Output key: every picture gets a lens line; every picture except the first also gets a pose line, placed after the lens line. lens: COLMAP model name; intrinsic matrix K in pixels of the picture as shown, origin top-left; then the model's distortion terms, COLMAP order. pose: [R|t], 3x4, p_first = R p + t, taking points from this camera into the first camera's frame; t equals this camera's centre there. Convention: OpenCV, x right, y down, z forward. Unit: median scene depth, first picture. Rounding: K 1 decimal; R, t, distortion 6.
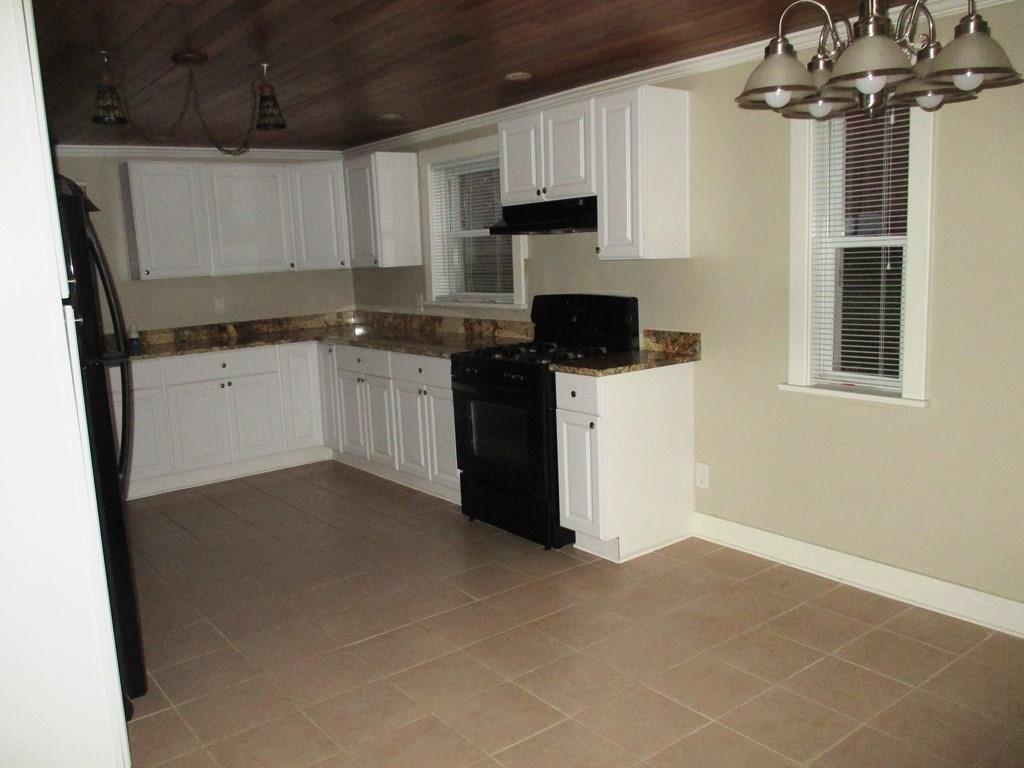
lens RADIAL K [[850.4, 0, 512.0], [0, 850.4, 384.0], [0, 0, 1]] dist [-0.020871, -0.006690]
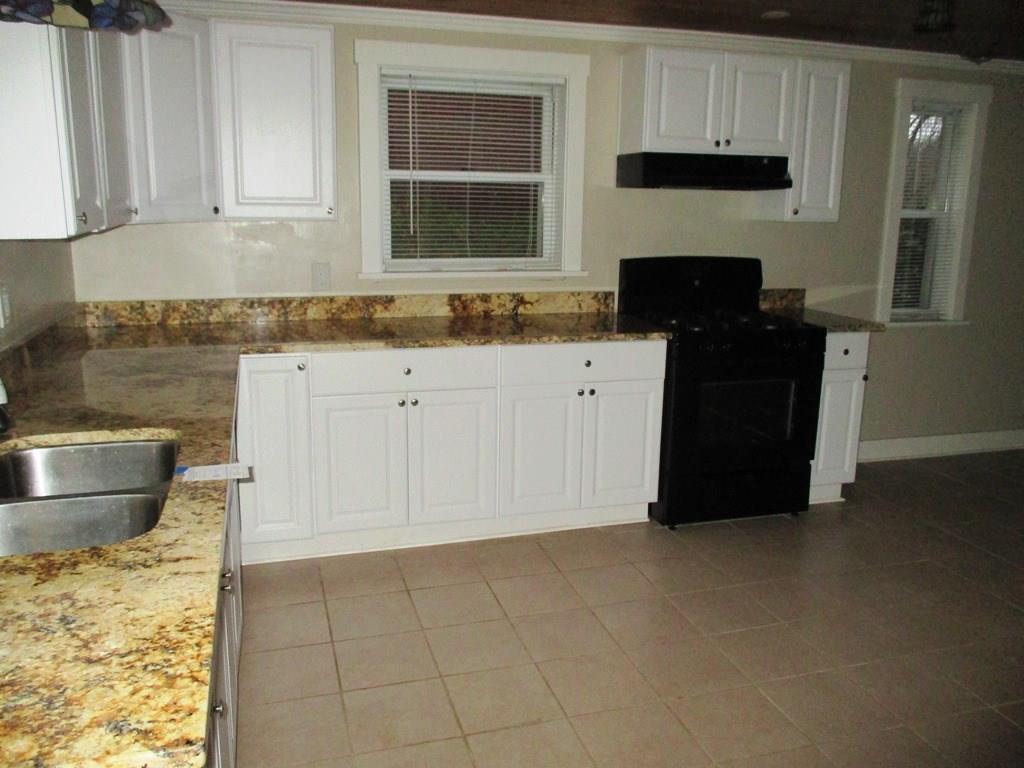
lens RADIAL K [[850.4, 0, 512.0], [0, 850.4, 384.0], [0, 0, 1]] dist [-0.020871, -0.006690]
pose [[0.345218, -0.143957, 0.927416, -1.016740], [0.118019, 0.986981, 0.109272, -0.106310], [-0.931072, 0.071730, 0.357713, 0.989844]]
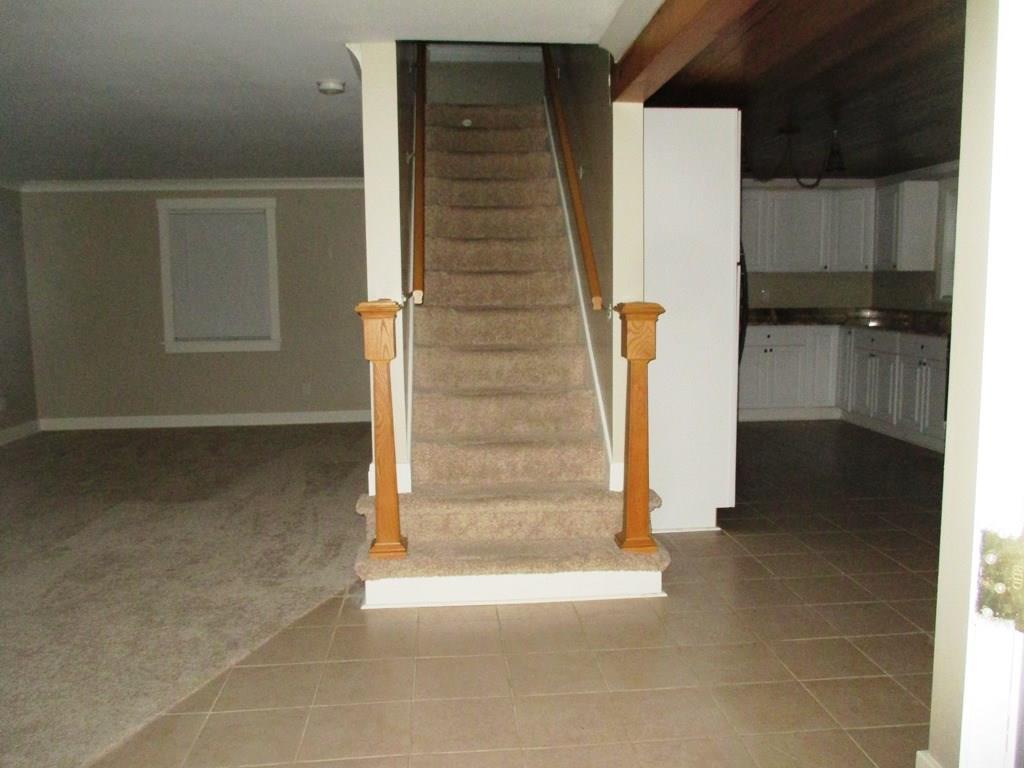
lens RADIAL K [[850.4, 0, 512.0], [0, 850.4, 384.0], [0, 0, 1]] dist [-0.020871, -0.006690]
pose [[0.840373, 0.100781, -0.532556, 0.049339], [-0.113242, 0.993524, 0.009320, 0.081755], [0.530046, 0.052476, 0.846343, -0.356277]]
